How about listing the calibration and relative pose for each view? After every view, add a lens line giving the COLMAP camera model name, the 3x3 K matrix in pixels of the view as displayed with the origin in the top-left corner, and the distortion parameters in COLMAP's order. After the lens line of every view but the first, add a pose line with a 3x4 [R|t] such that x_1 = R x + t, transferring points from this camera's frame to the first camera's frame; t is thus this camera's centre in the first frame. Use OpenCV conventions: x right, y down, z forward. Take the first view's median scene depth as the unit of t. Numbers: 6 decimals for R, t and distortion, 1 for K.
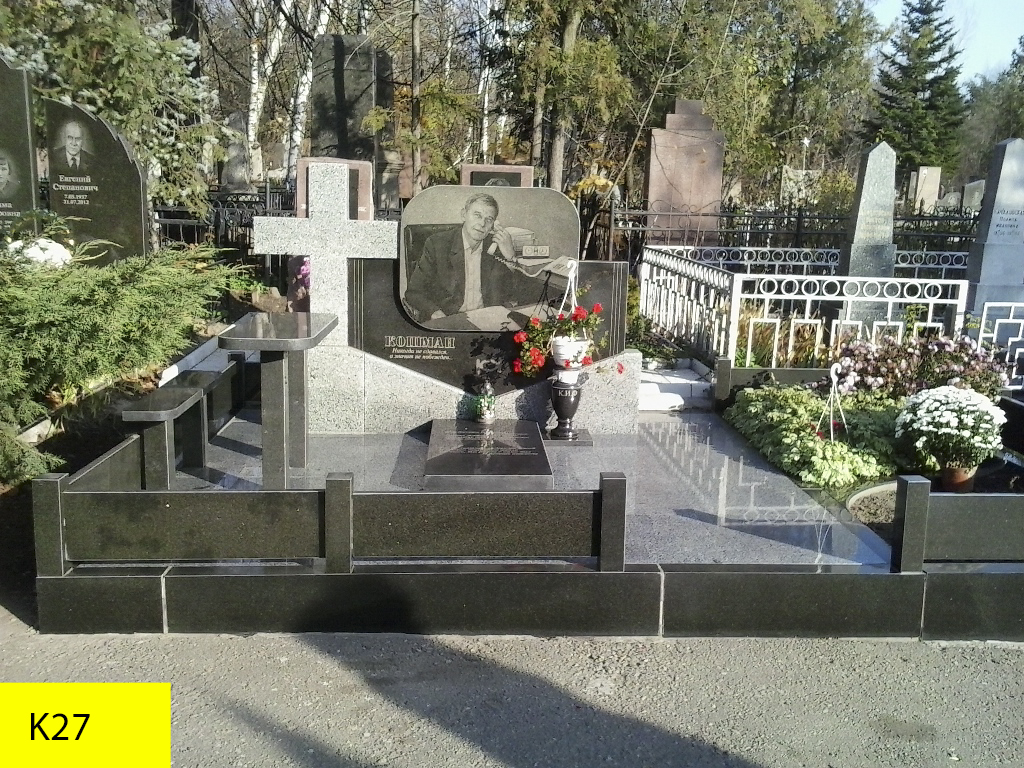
lens RADIAL K [[997.1, 0, 533.0], [0, 997.1, 420.1], [0, 0, 1]] dist [0.089673, -0.223941]
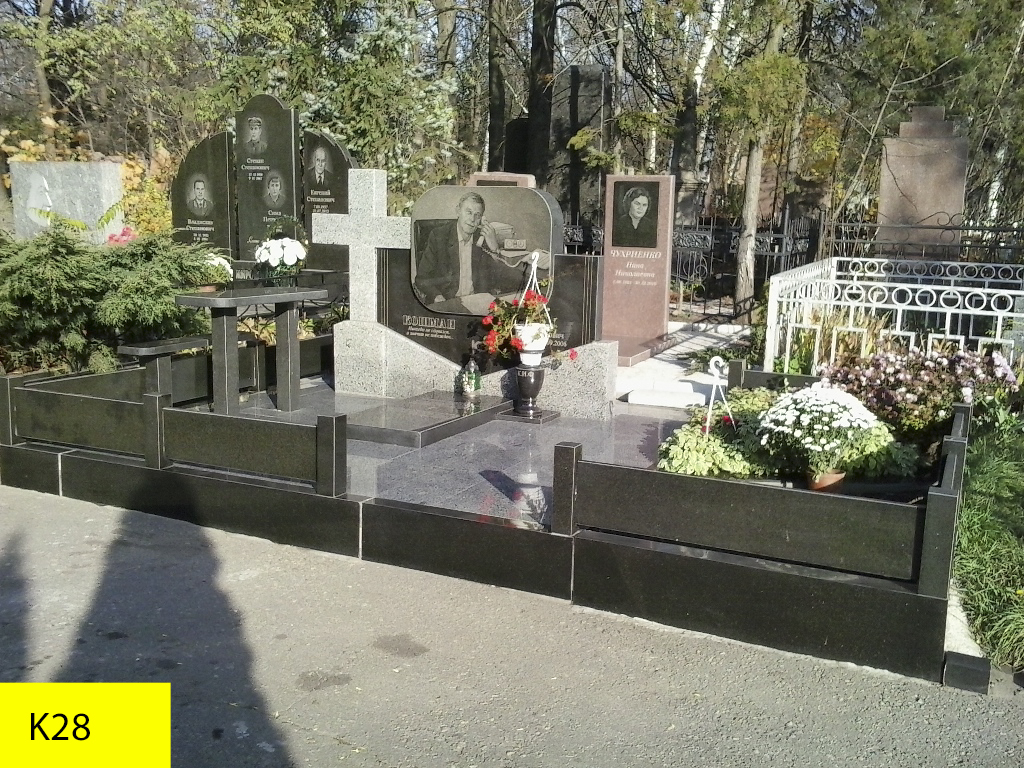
lens RADIAL K [[1005.7, 0, 537.3], [0, 1005.7, 411.8], [0, 0, 1]] dist [0.145289, -0.494328]
pose [[0.877787, 0.089035, -0.470705, 0.565913], [-0.108564, 0.993985, -0.014439, 0.028817], [0.466588, 0.063776, 0.882172, 0.038046]]
